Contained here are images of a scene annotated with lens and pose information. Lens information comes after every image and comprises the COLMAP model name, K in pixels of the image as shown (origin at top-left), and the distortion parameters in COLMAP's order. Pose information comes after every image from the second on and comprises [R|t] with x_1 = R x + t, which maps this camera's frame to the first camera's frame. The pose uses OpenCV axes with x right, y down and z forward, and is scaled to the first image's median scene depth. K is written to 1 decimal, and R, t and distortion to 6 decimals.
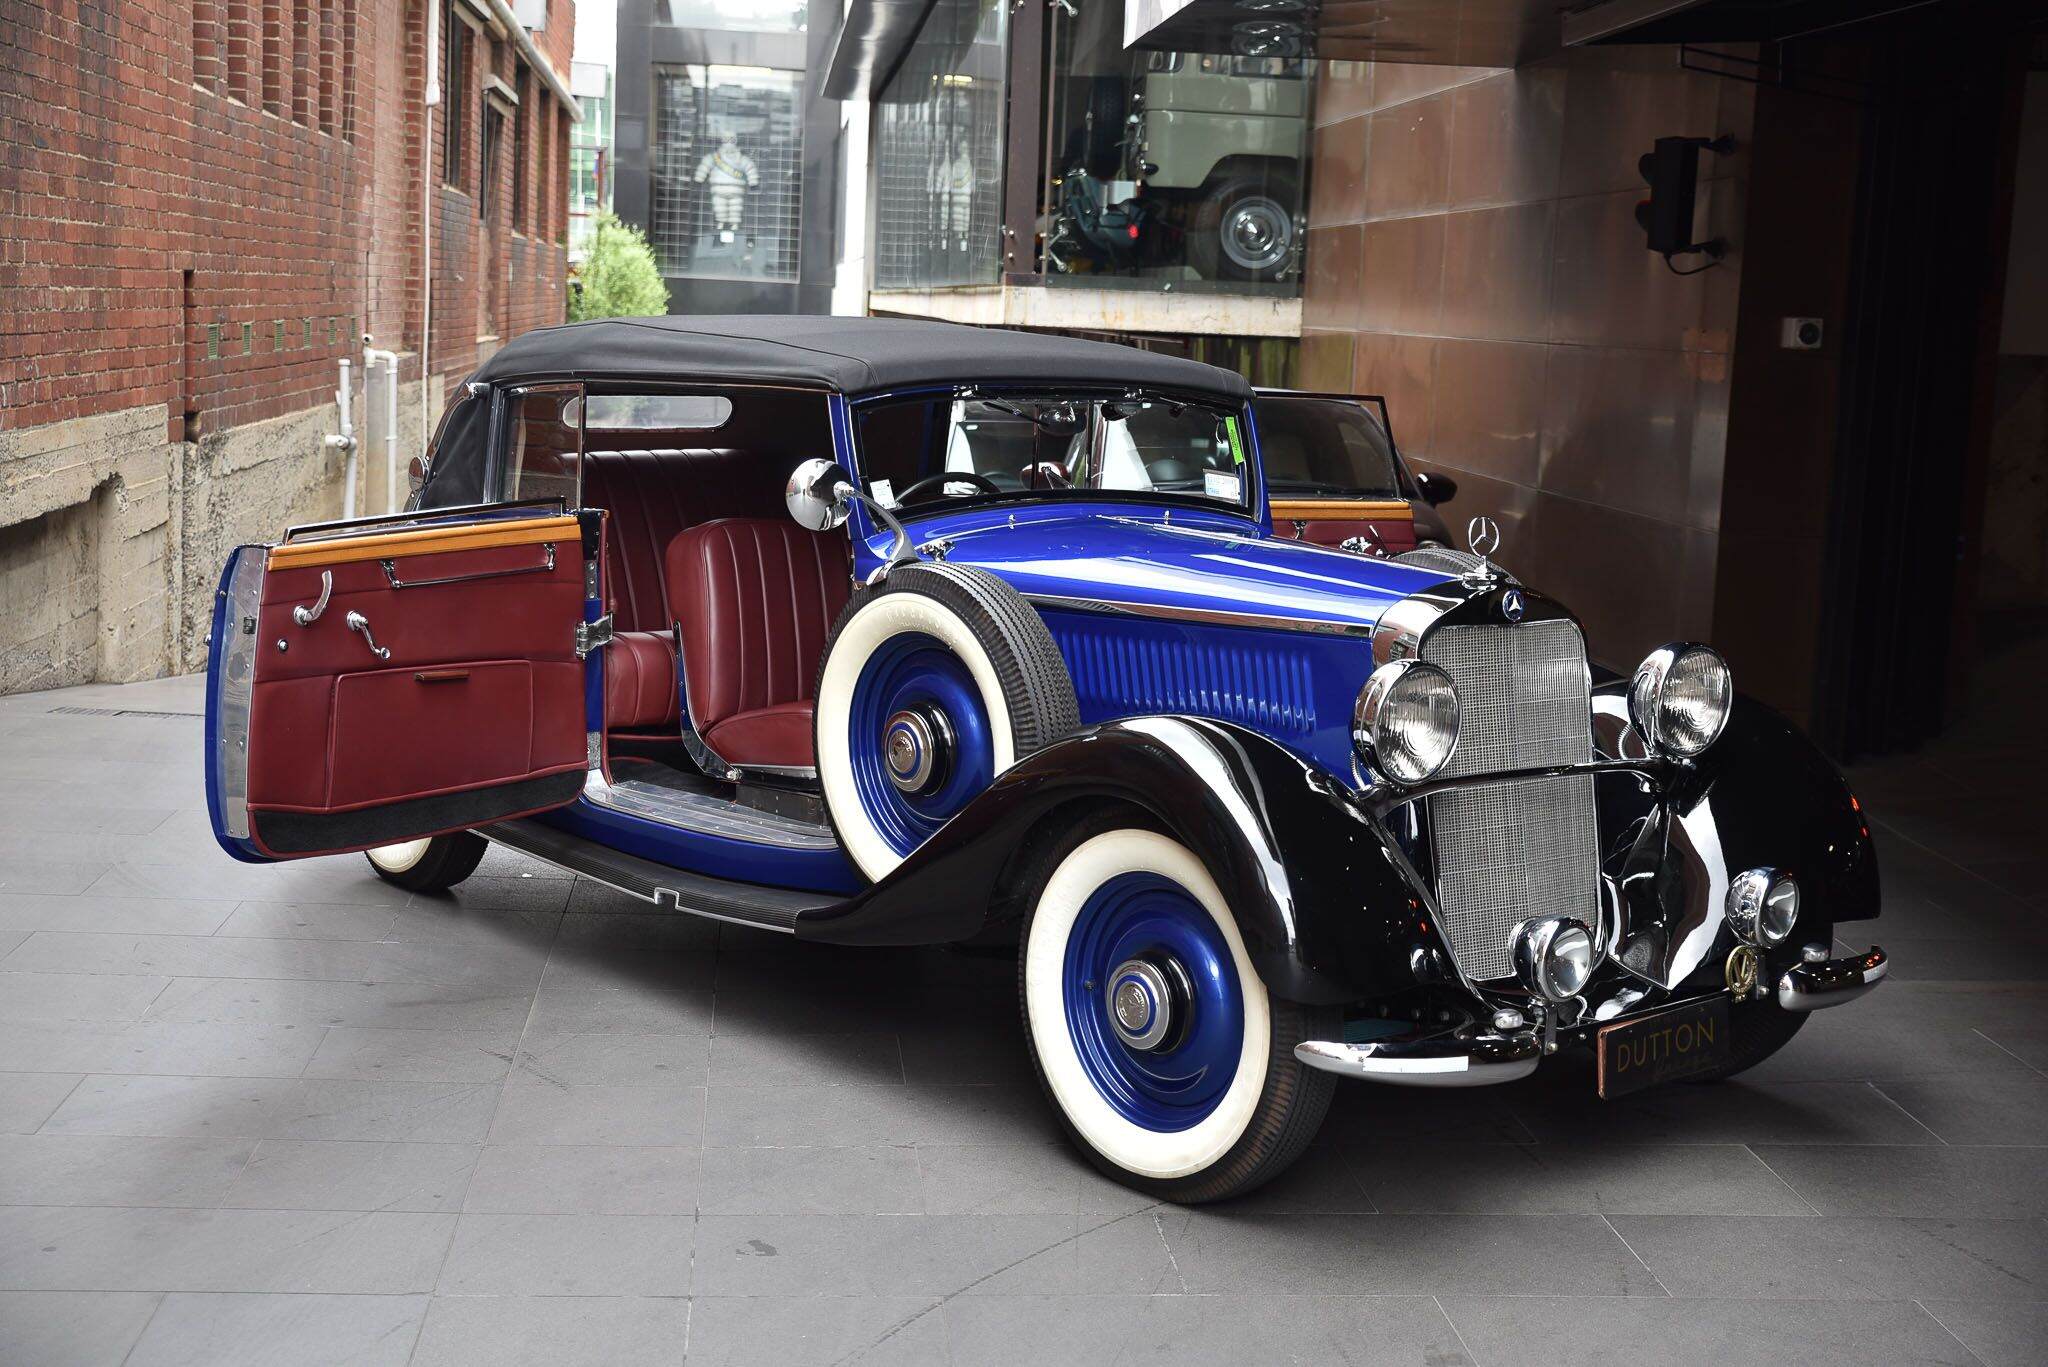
lens RADIAL K [[2804.5, 0, 1024.0], [0, 2804.5, 683.5], [0, 0, 1]] dist [0.074978, 0.107019]
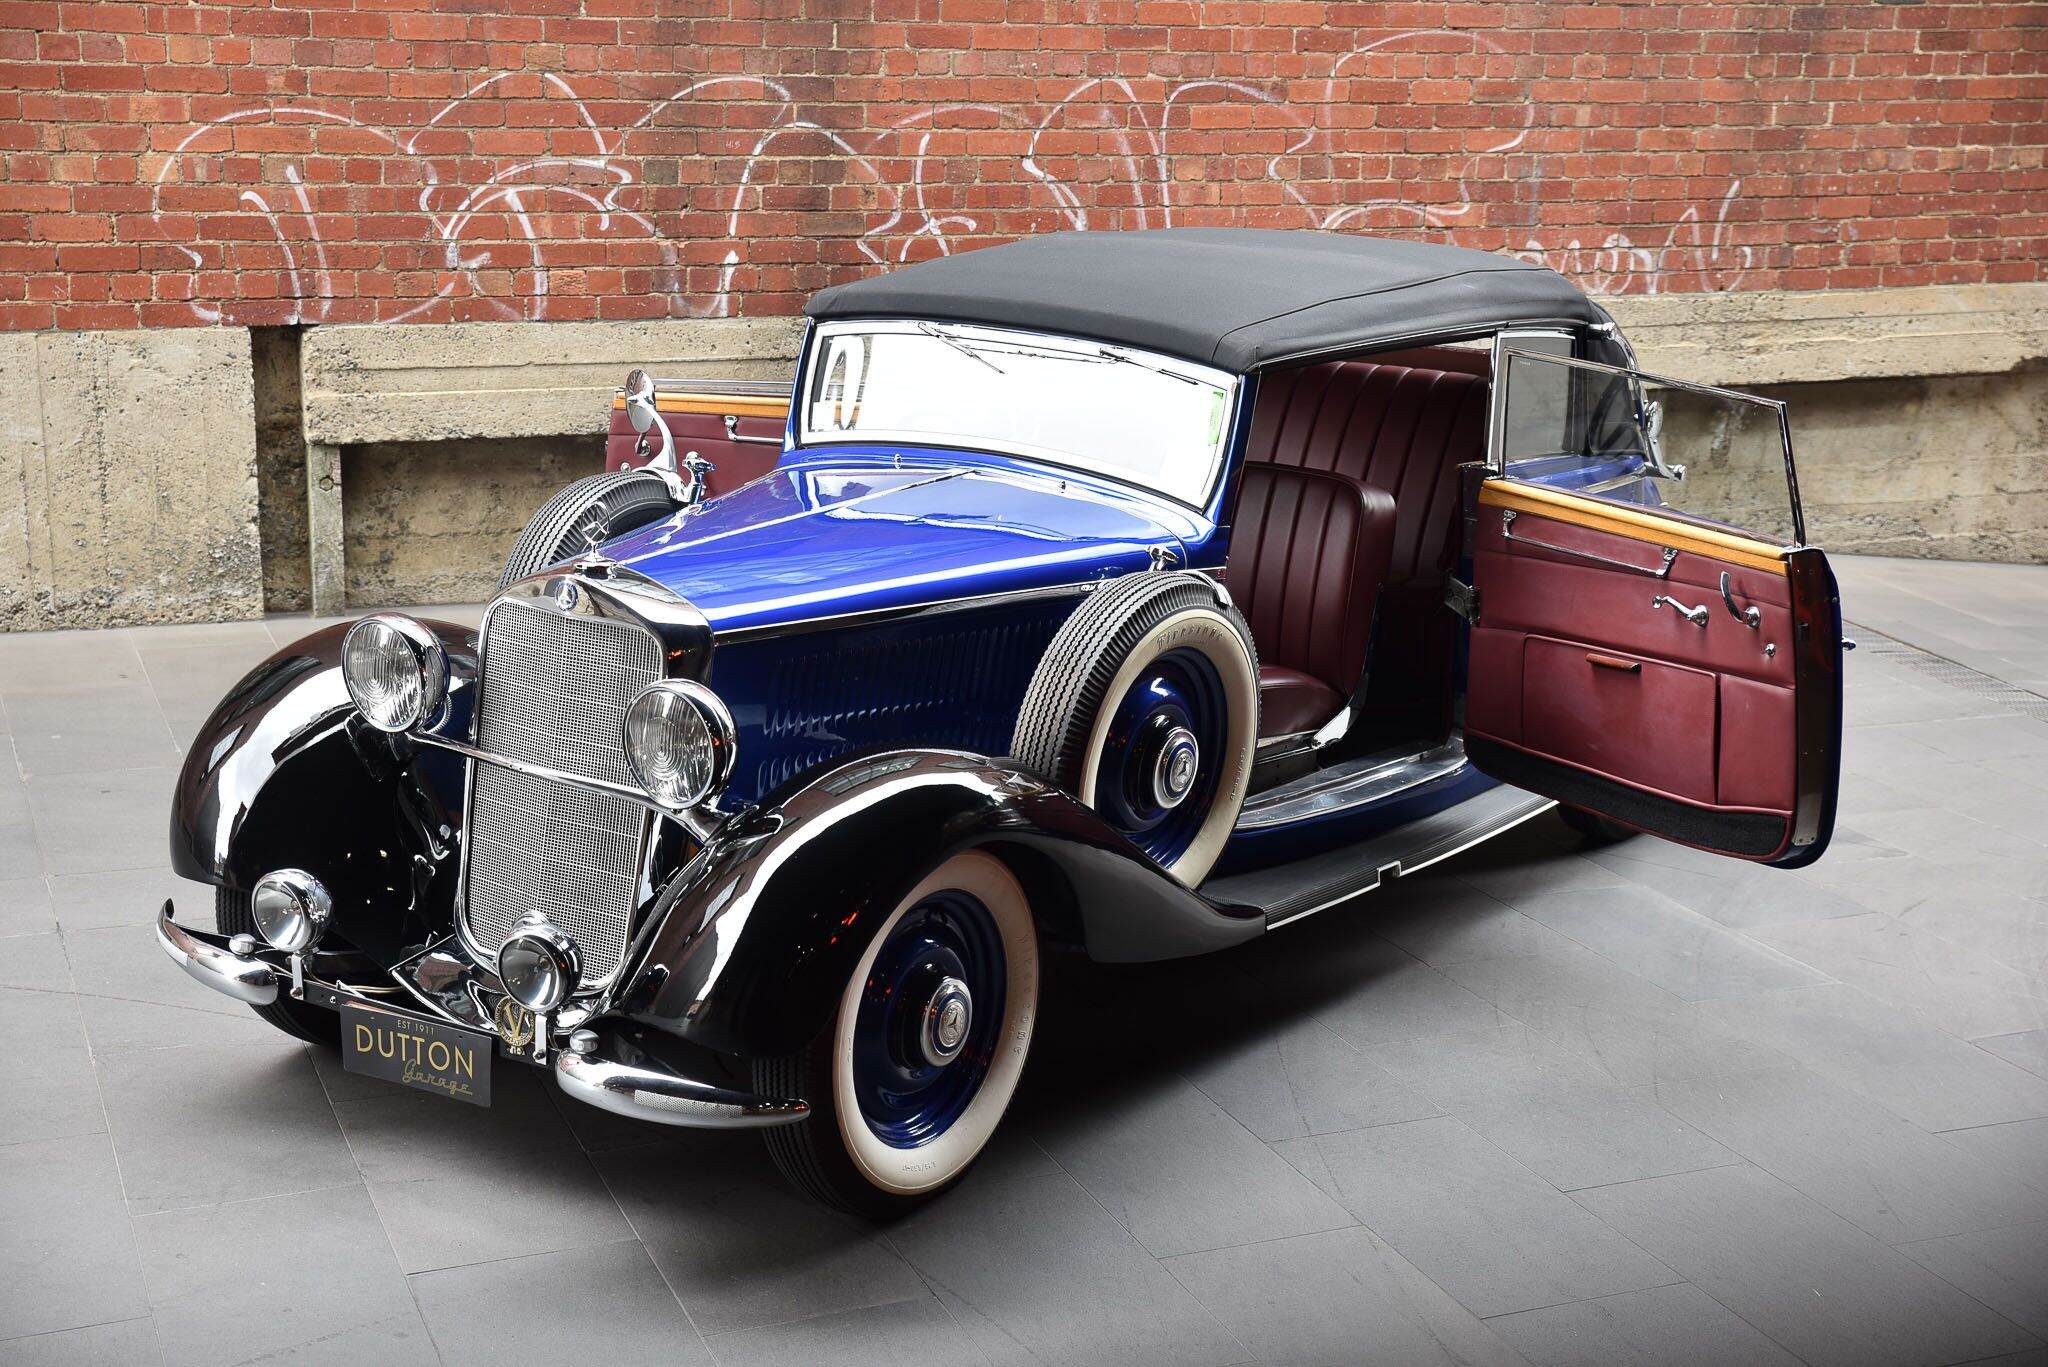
lens RADIAL K [[2967.1, 0, 1024.0], [0, 2967.1, 683.5], [0, 0, 1]] dist [0.088847, 0.233839]
pose [[0.290650, 0.210926, -0.933292, 0.676245], [-0.144282, 0.973908, 0.175172, -0.114471], [0.945889, 0.083743, 0.313499, 0.476498]]
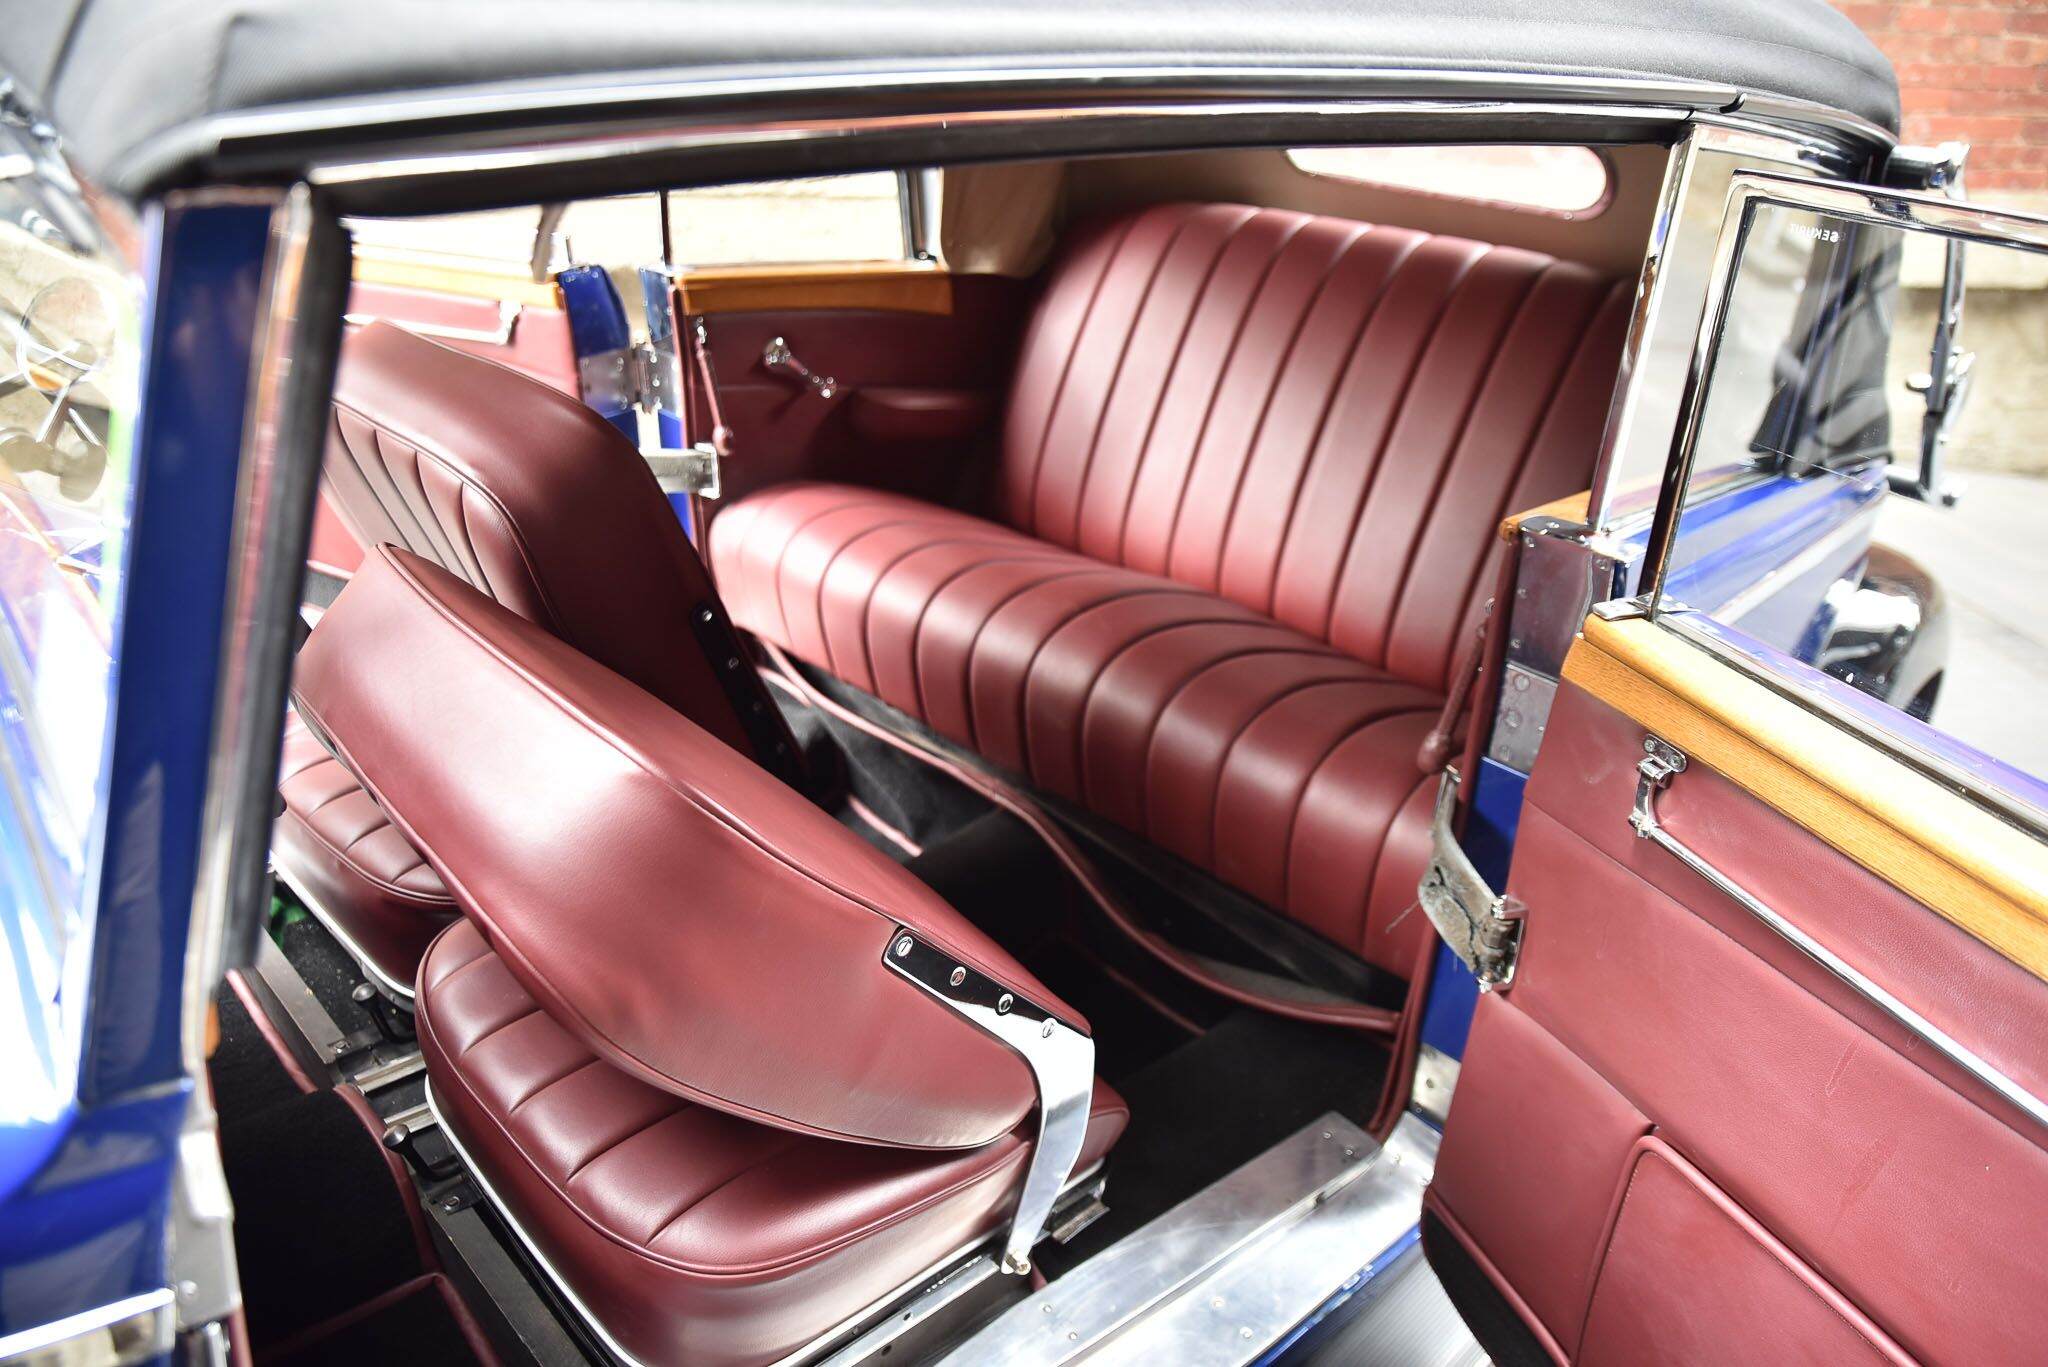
lens RADIAL K [[1388.4, 0, 1024.0], [0, 1388.4, 683.5], [0, 0, 1]] dist [-0.129327, 0.084366]
pose [[0.124409, 0.424774, -0.896710, 0.106485], [-0.169927, 0.899501, 0.402520, -0.081356], [0.977572, 0.102298, 0.184086, 0.747579]]
